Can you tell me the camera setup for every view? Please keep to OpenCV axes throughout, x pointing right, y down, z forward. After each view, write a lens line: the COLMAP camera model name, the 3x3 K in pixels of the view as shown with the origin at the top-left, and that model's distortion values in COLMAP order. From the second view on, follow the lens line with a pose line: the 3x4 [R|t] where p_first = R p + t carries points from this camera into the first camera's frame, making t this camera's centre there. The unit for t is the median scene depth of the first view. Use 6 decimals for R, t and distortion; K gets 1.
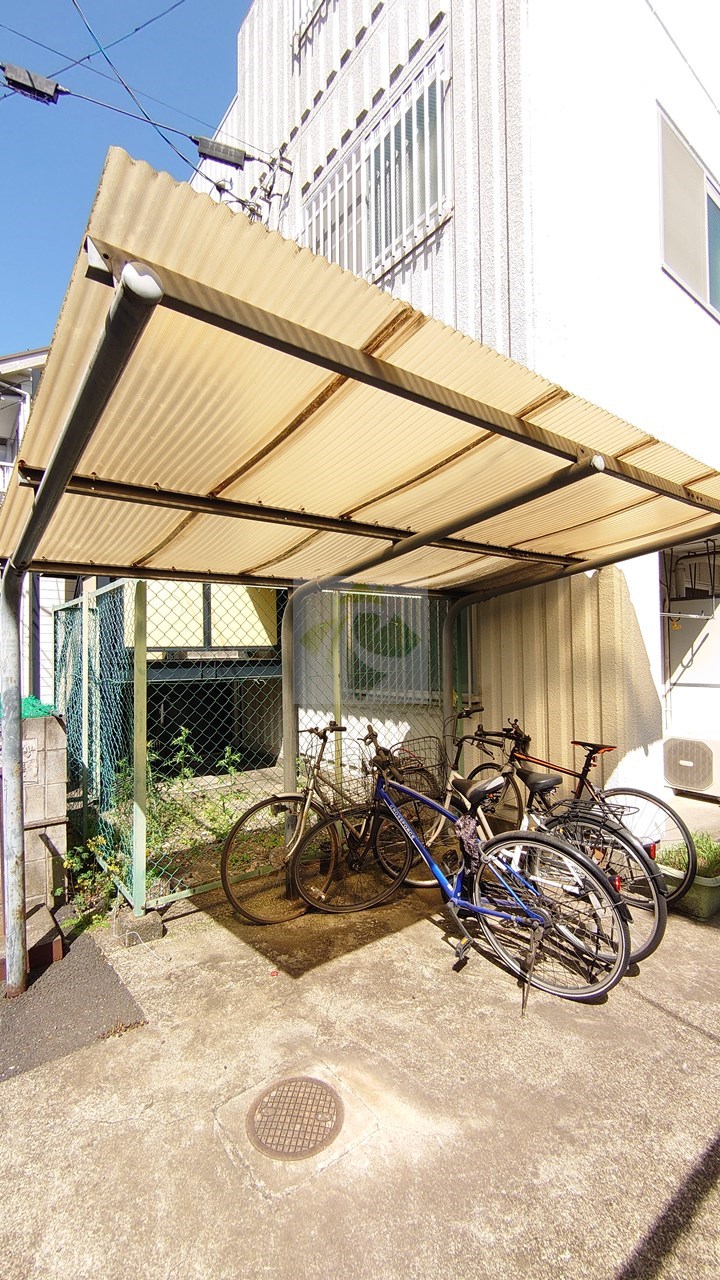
lens RADIAL K [[544.7, 0, 356.6], [0, 544.7, 642.4], [0, 0, 1]] dist [0.002596, -0.002727]
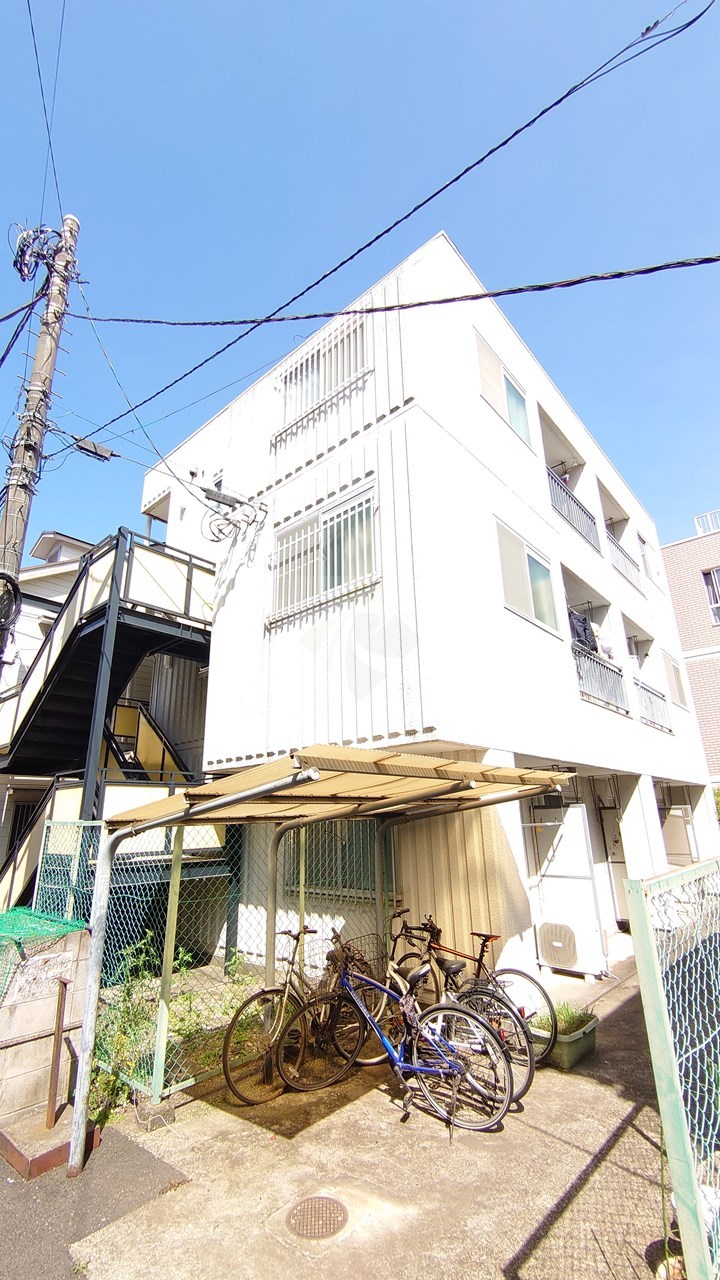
lens RADIAL K [[544.7, 0, 356.6], [0, 544.7, 642.4], [0, 0, 1]] dist [0.002596, -0.002727]
pose [[0.982827, 0.050324, 0.177534, -0.225455], [0.004289, 0.955604, -0.294622, -0.151523], [-0.184479, 0.290324, 0.938978, -0.599896]]
